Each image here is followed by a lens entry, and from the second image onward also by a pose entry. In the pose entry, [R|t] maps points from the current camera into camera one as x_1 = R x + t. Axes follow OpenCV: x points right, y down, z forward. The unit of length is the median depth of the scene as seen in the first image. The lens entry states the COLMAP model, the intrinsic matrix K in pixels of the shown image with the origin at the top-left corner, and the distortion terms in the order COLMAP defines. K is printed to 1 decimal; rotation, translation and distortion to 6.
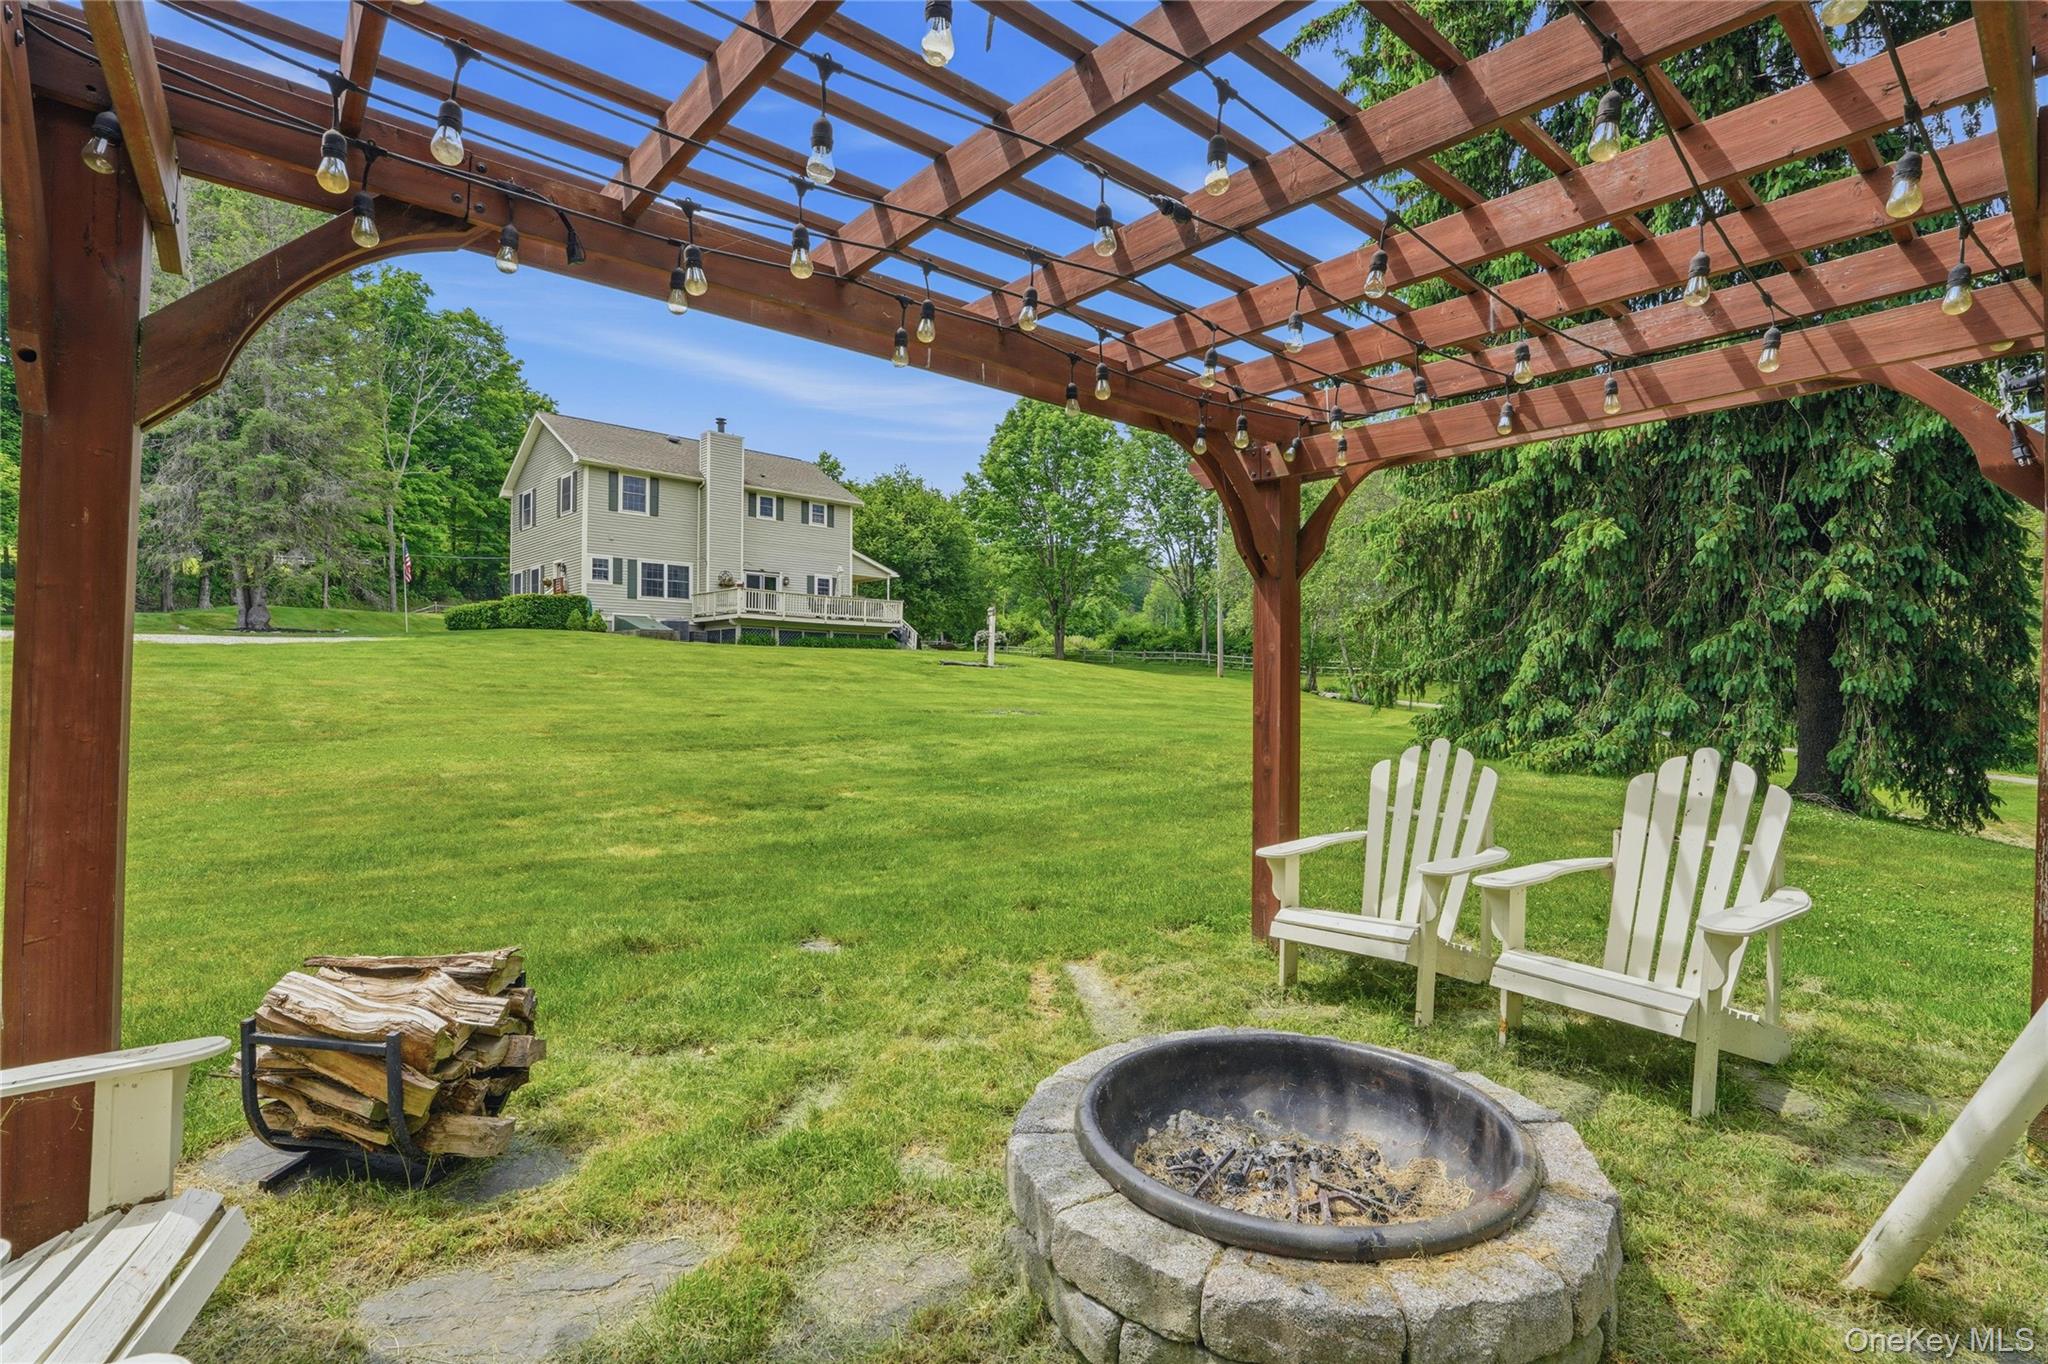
lens RADIAL K [[1031.2, 0, 1024.0], [0, 1031.2, 682.0], [0, 0, 1]] dist [-0.083909, 0.038609]
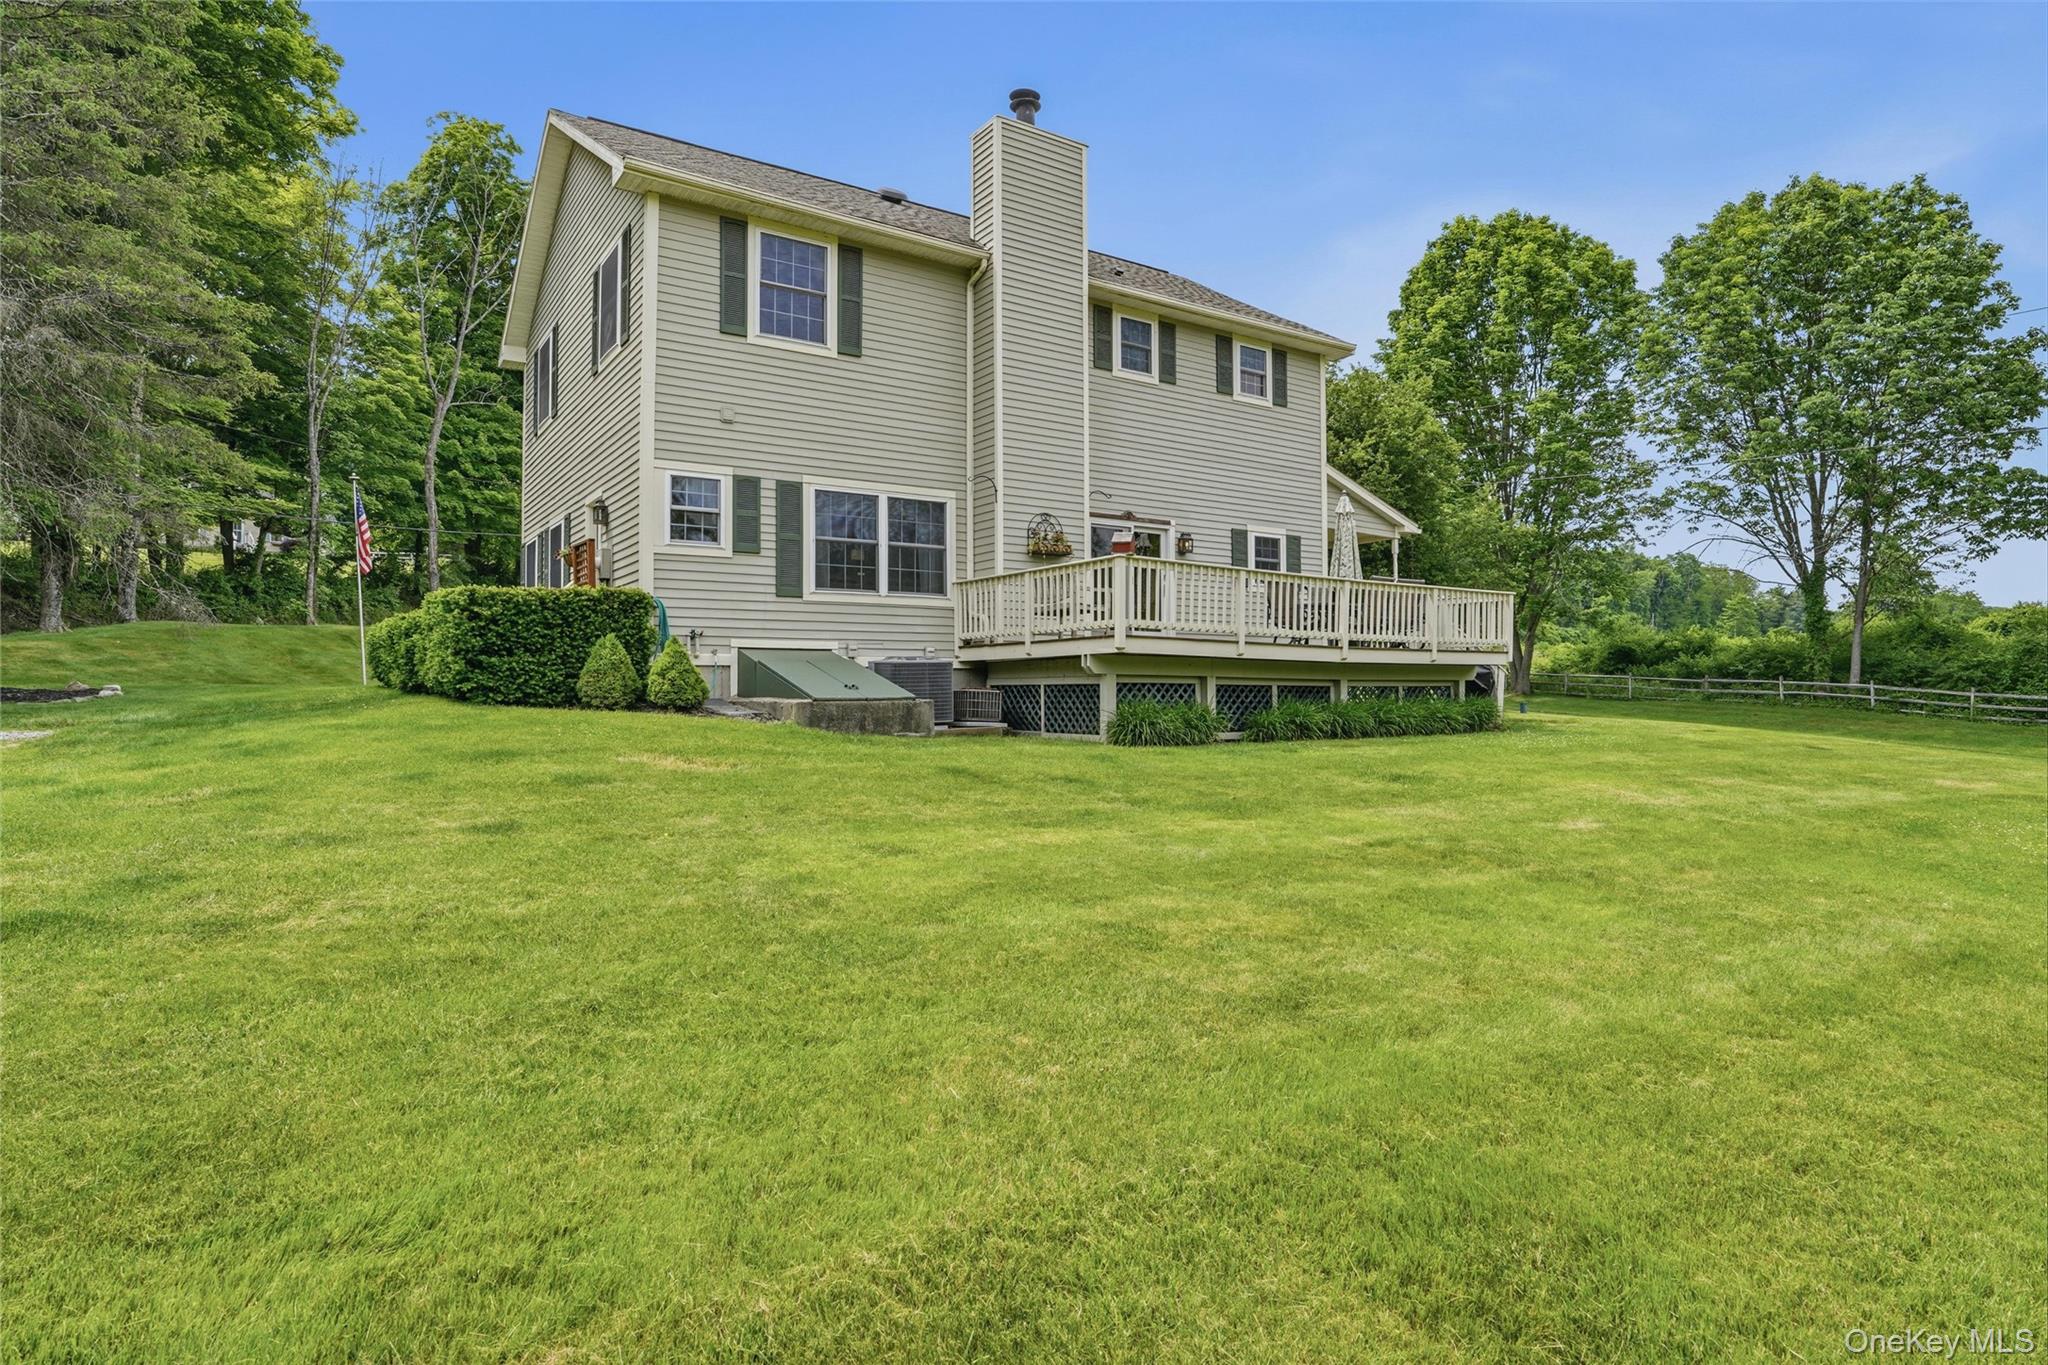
lens RADIAL K [[1088.8, 0, 948.1], [0, 1088.8, 669.2], [0, 0, 1]] dist [-0.038394, 0.000121]
pose [[0.969962, -0.004891, -0.243206, -0.231931], [0.002186, 0.999933, -0.011391, -0.050651], [0.243245, 0.010517, 0.969908, 0.625822]]
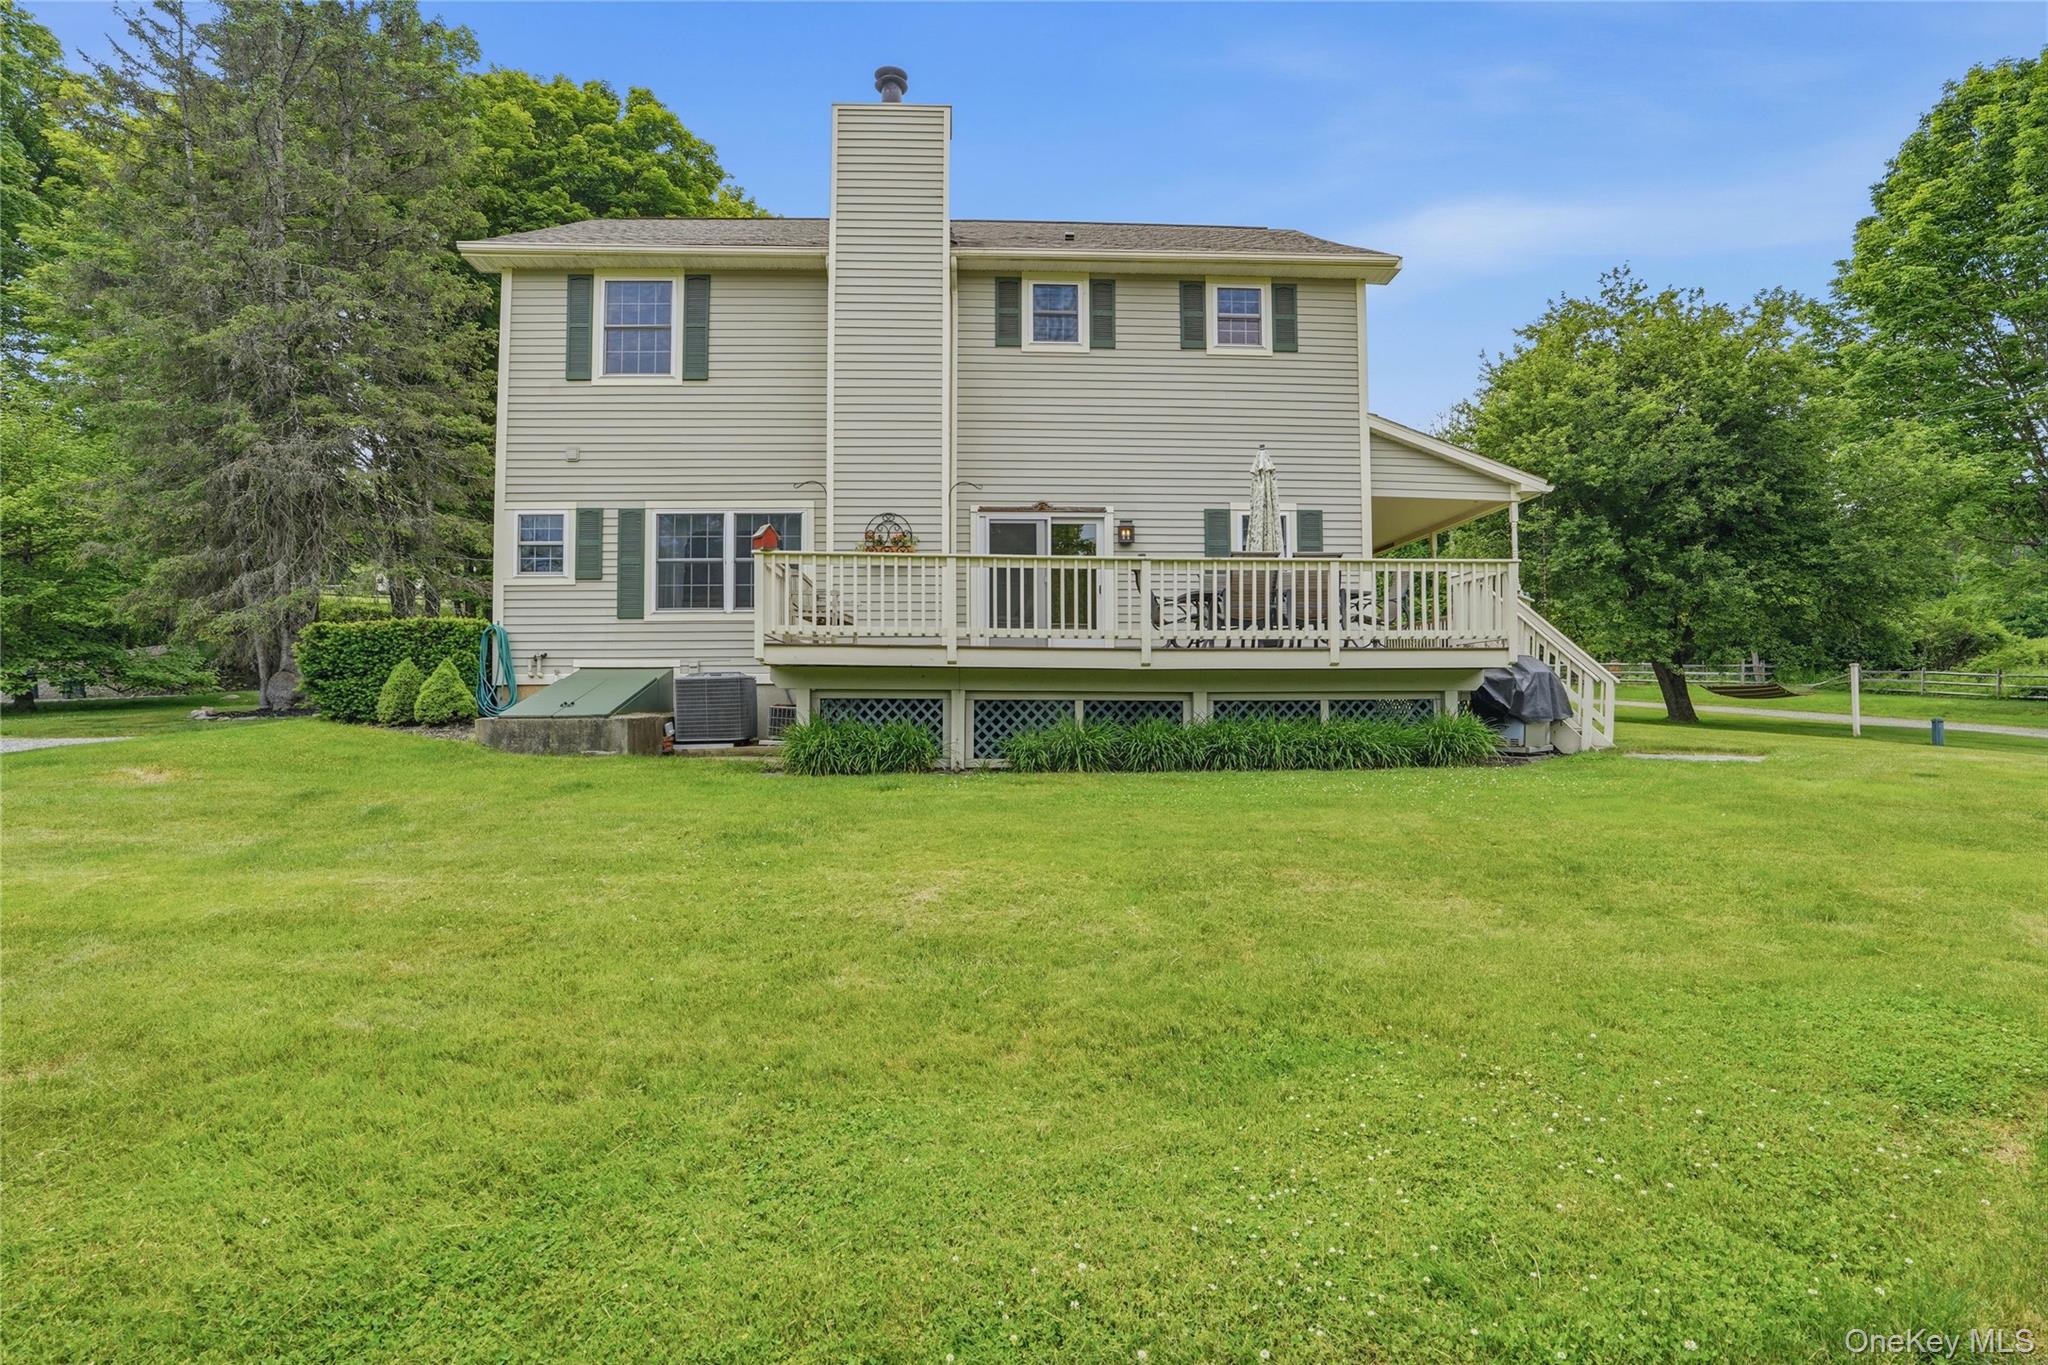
lens RADIAL K [[948.5, 0, 1024.0], [0, 948.5, 682.5], [0, 0, 1]] dist [-0.073075, 0.027321]
pose [[0.726742, -0.017391, -0.686690, -0.057098], [0.008157, 0.999827, -0.016689, -0.049915], [0.686862, 0.006527, 0.726759, 0.808219]]
